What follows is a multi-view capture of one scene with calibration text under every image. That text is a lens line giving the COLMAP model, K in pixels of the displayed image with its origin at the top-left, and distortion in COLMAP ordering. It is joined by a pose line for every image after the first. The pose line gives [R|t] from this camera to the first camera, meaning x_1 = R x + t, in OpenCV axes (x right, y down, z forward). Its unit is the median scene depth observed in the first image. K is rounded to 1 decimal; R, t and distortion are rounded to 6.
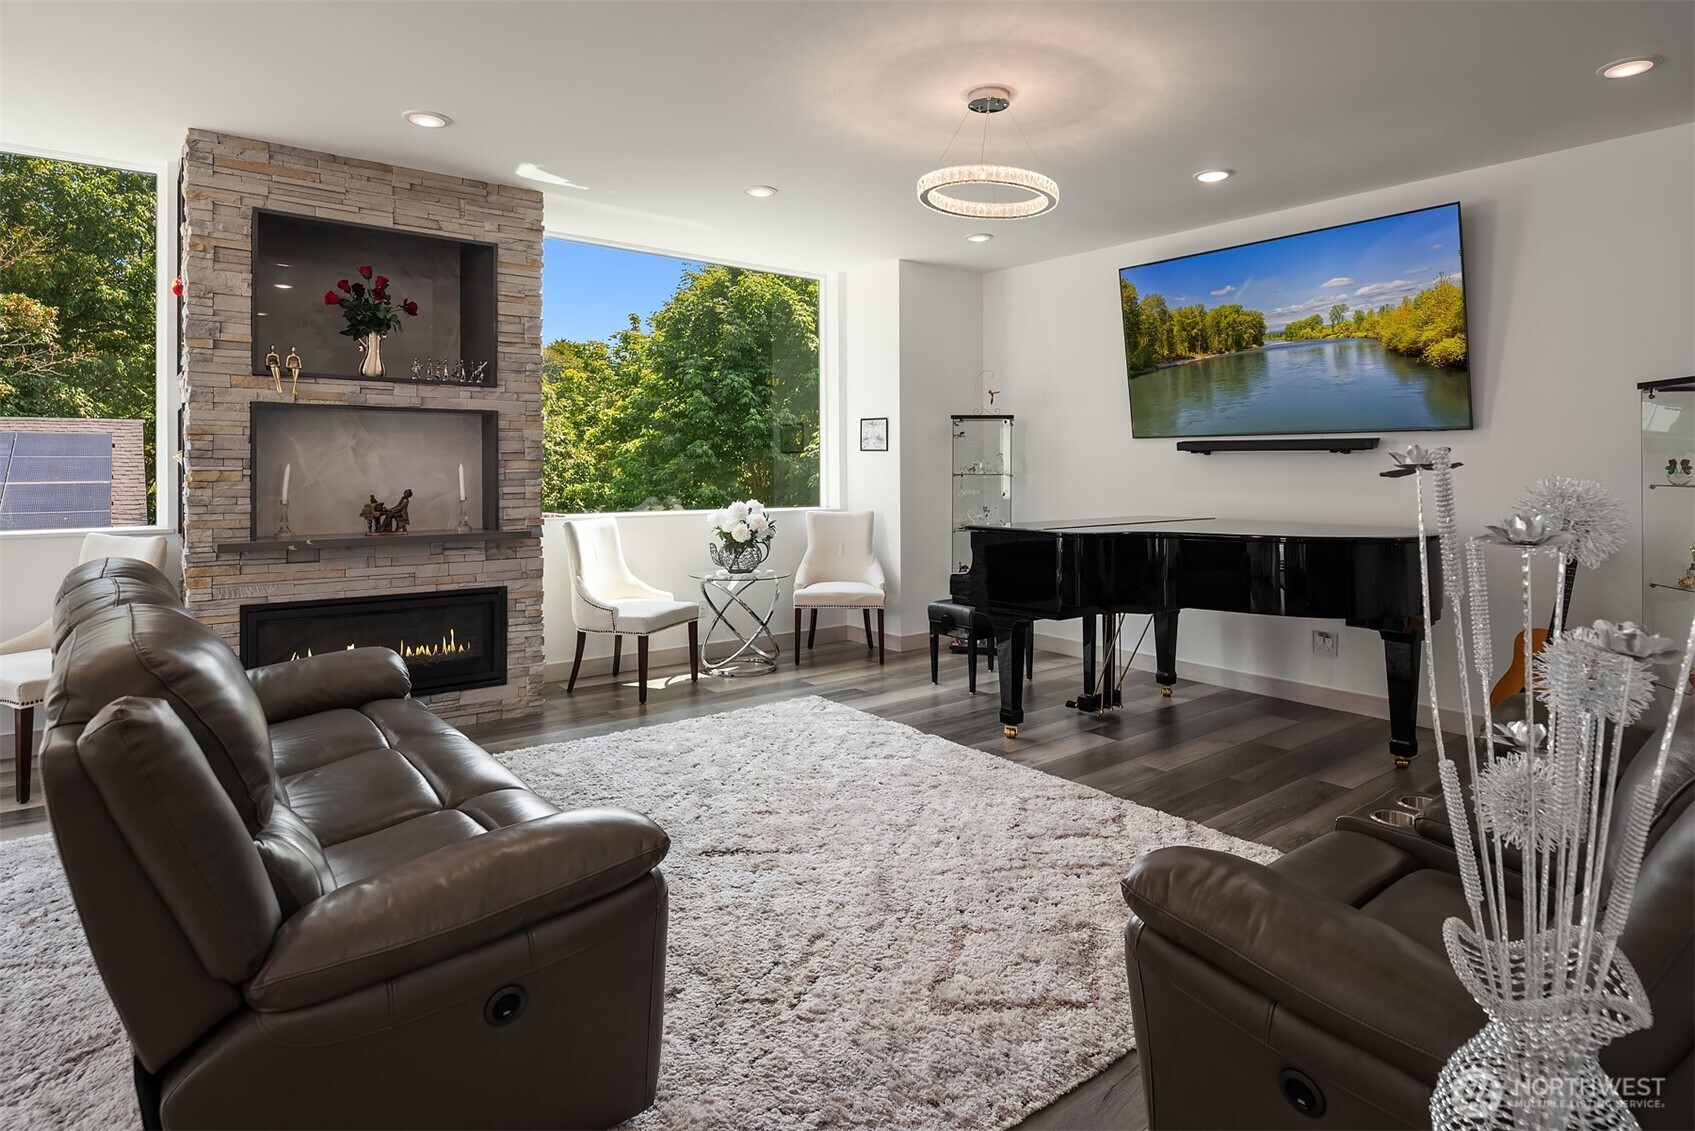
lens RADIAL K [[928.8, 0, 847.8], [0, 928.8, 466.7], [0, 0, 1]] dist [0.001211, -0.000633]
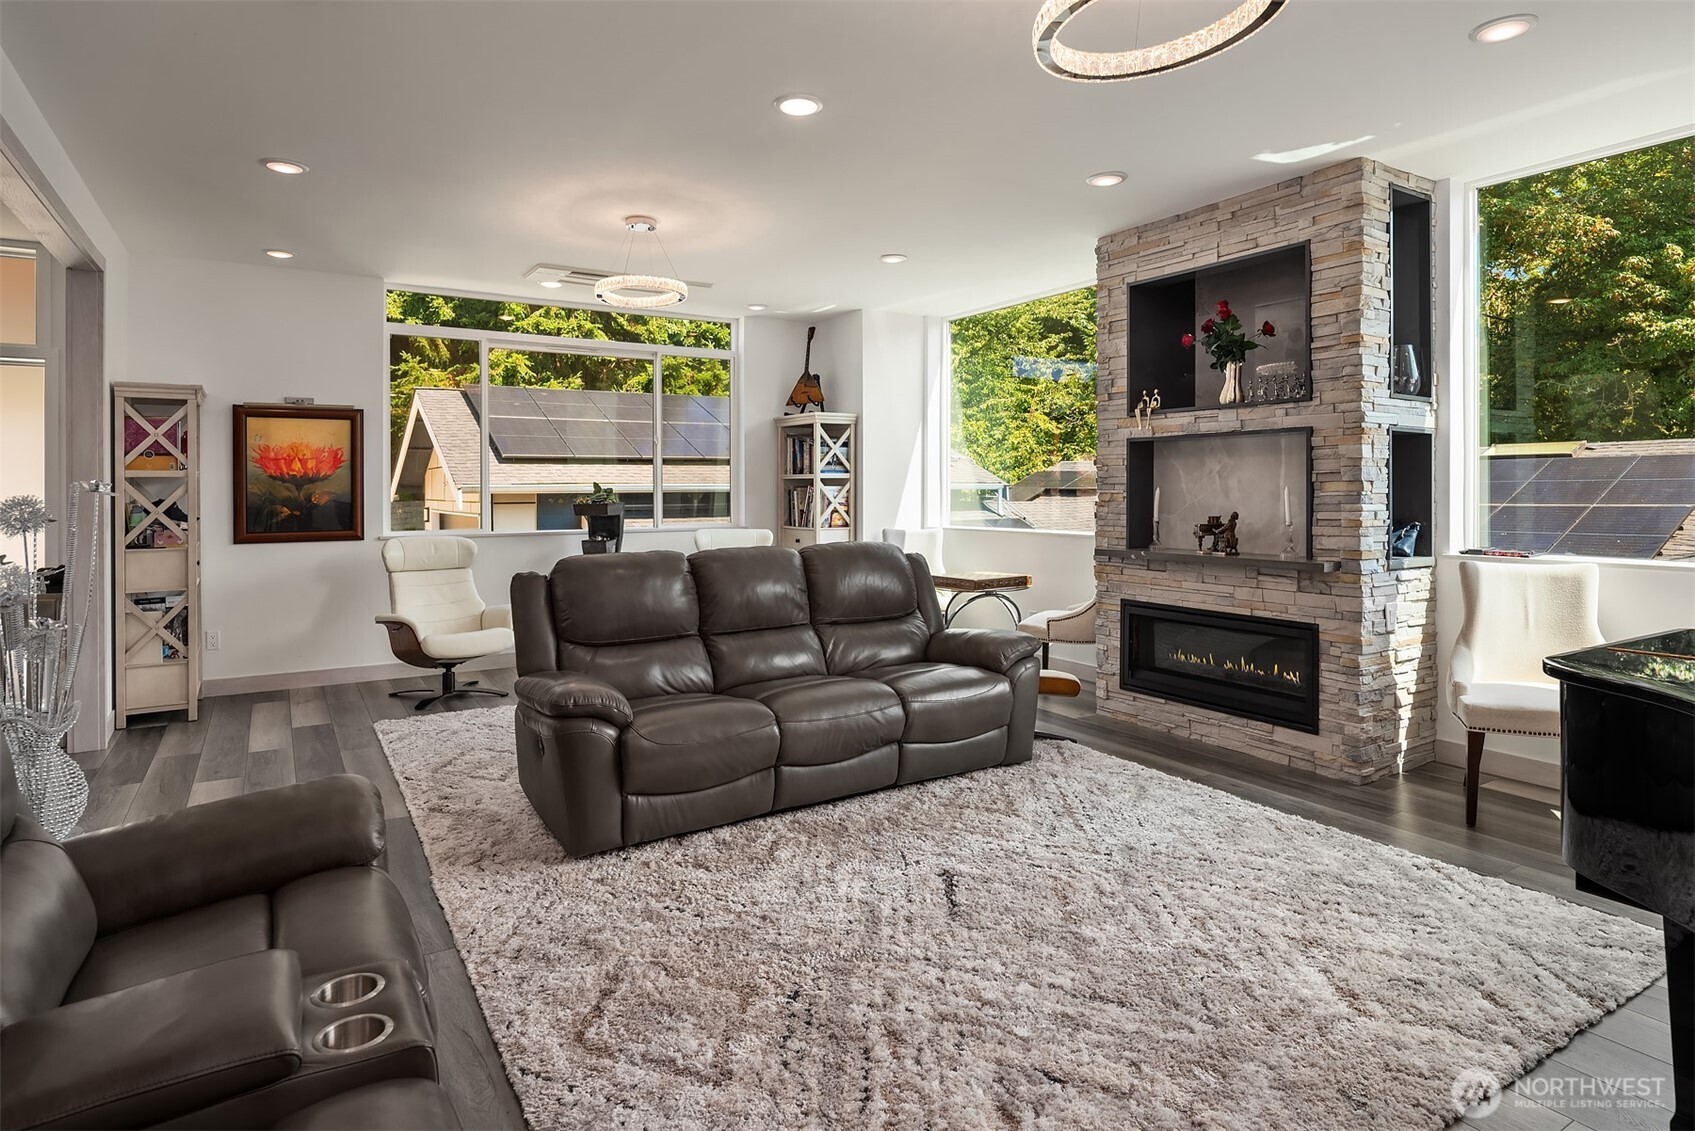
lens RADIAL K [[925.5, 0, 843.6], [0, 925.5, 498.1], [0, 0, 1]] dist [-0.001660, -0.003175]
pose [[-0.115181, 0.007094, -0.993319, 0.556274], [0.004569, 0.999968, 0.006612, 0.000740], [0.993334, -0.003777, -0.115210, 0.652321]]
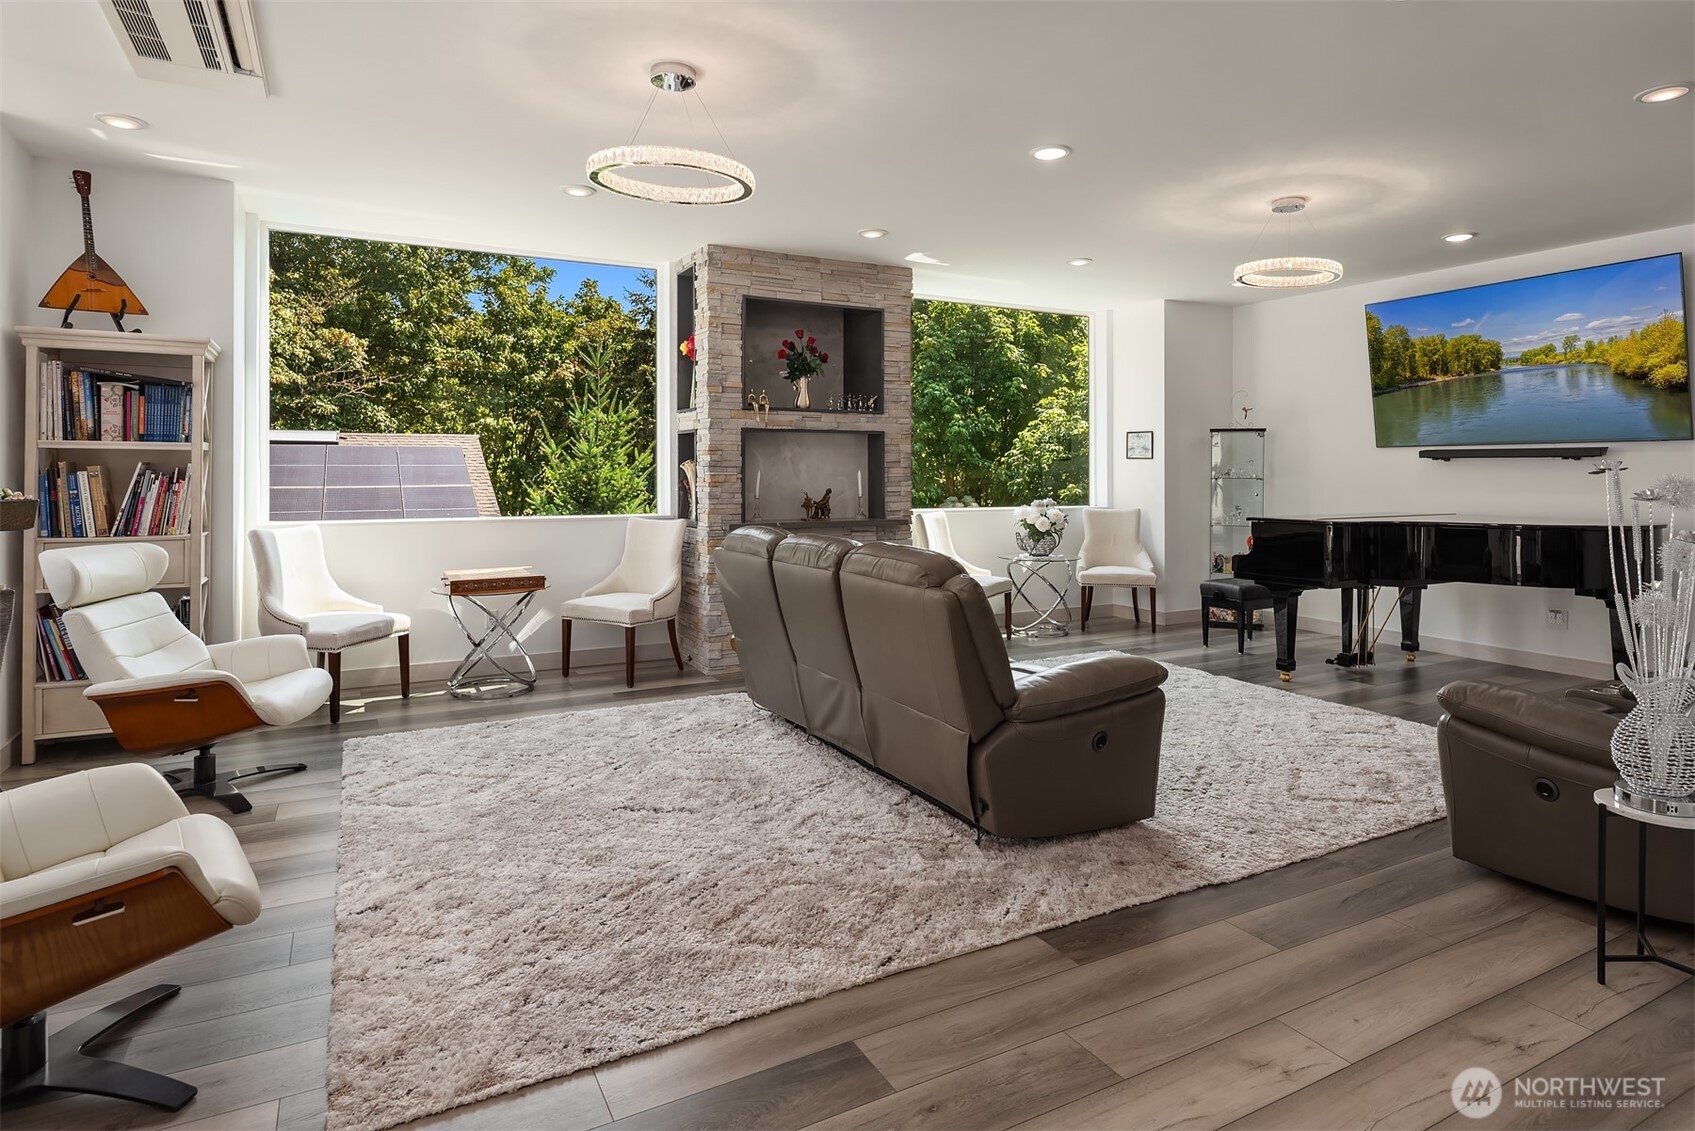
lens RADIAL K [[935.3, 0, 849.4], [0, 935.3, 482.8], [0, 0, 1]] dist [-0.000057, -0.003304]
pose [[0.985321, 0.000256, -0.170710, -0.191134], [0.001613, 0.999940, 0.010809, 0.000830], [0.170703, -0.010926, 0.985262, -0.364041]]
